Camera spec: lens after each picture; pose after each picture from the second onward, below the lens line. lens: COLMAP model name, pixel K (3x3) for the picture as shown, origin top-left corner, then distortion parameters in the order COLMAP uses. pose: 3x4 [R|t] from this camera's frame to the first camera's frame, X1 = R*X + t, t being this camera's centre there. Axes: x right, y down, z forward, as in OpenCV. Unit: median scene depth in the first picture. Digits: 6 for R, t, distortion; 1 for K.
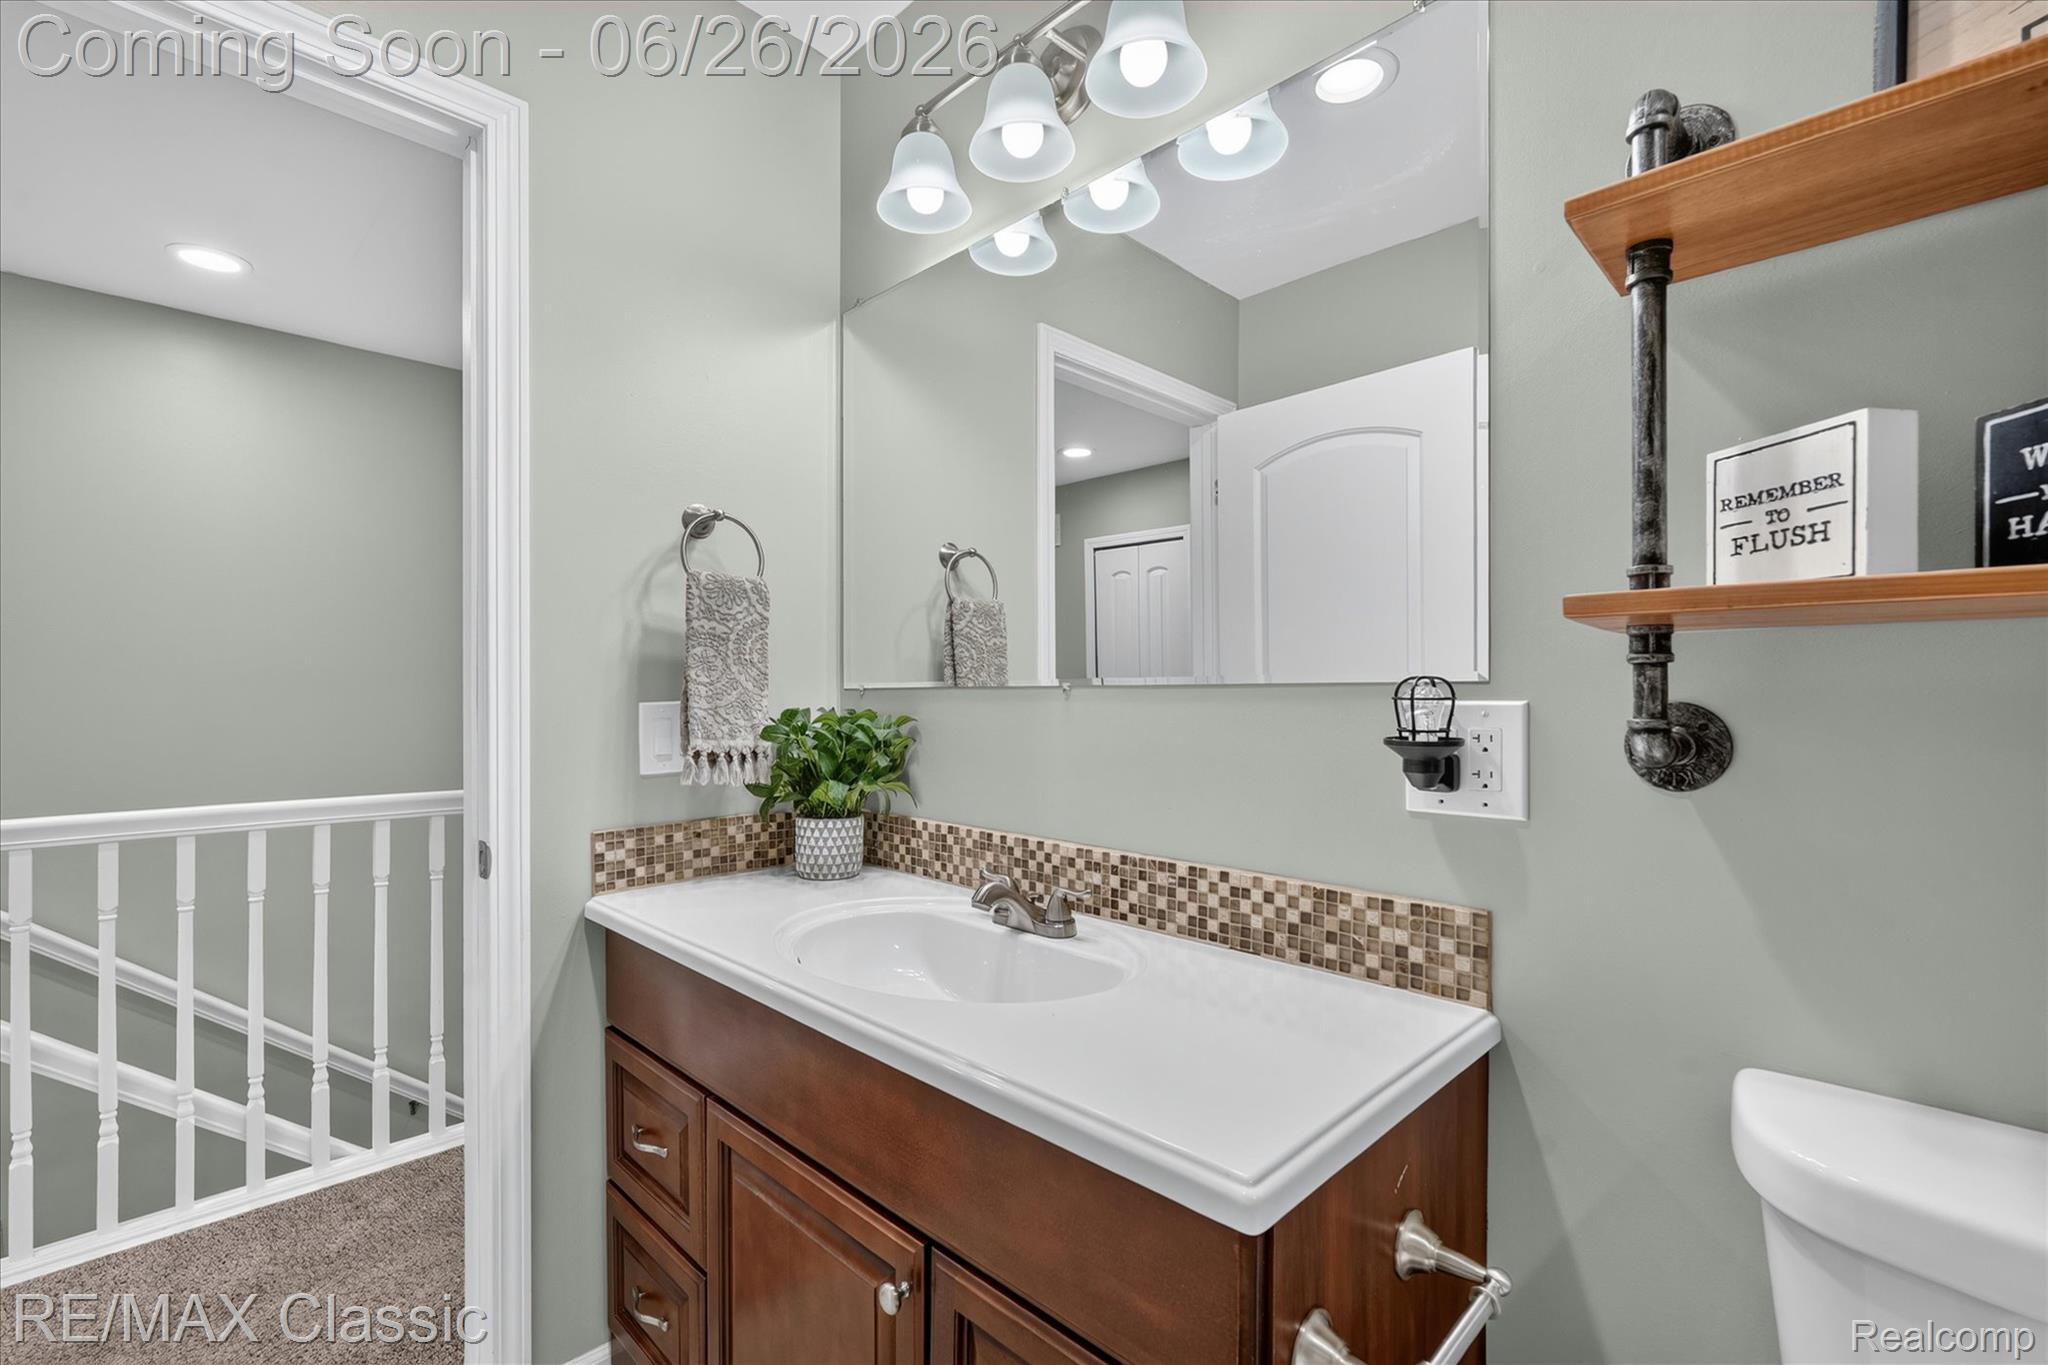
lens RADIAL K [[911.4, 0, 1035.4], [0, 911.4, 692.7], [0, 0, 1]] dist [0.002770, 0.001534]
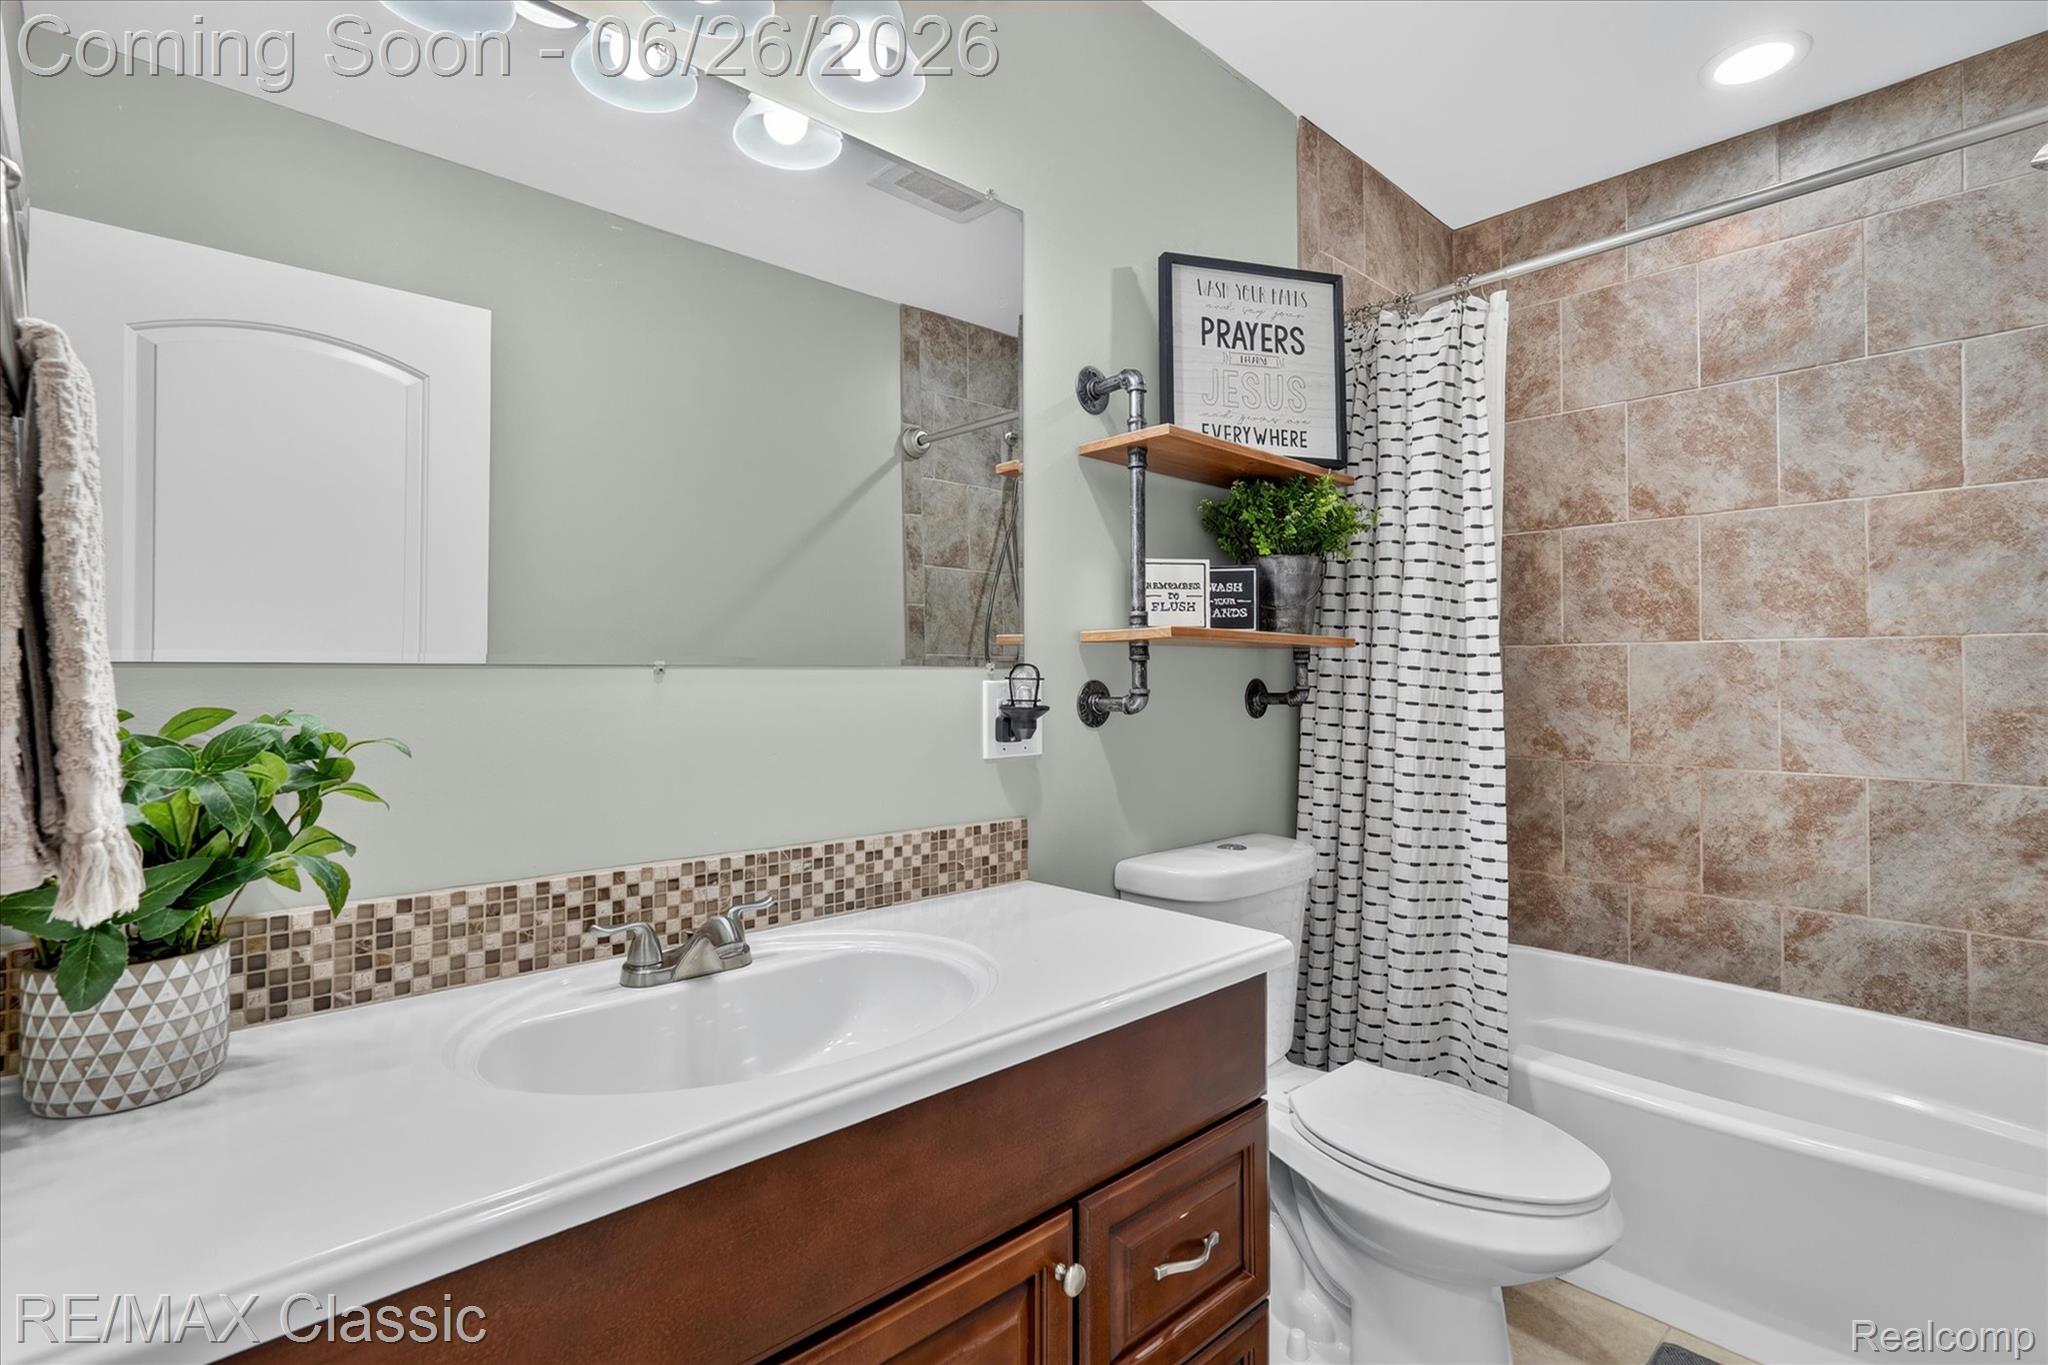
lens RADIAL K [[911.4, 0, 1035.5], [0, 911.4, 677.3], [0, 0, 1]] dist [0.002770, 0.001534]
pose [[0.050908, 0.016232, 0.998571, -0.833763], [0.009842, 0.999811, -0.016753, 0.023167], [-0.998655, 0.010681, 0.050738, 0.714695]]
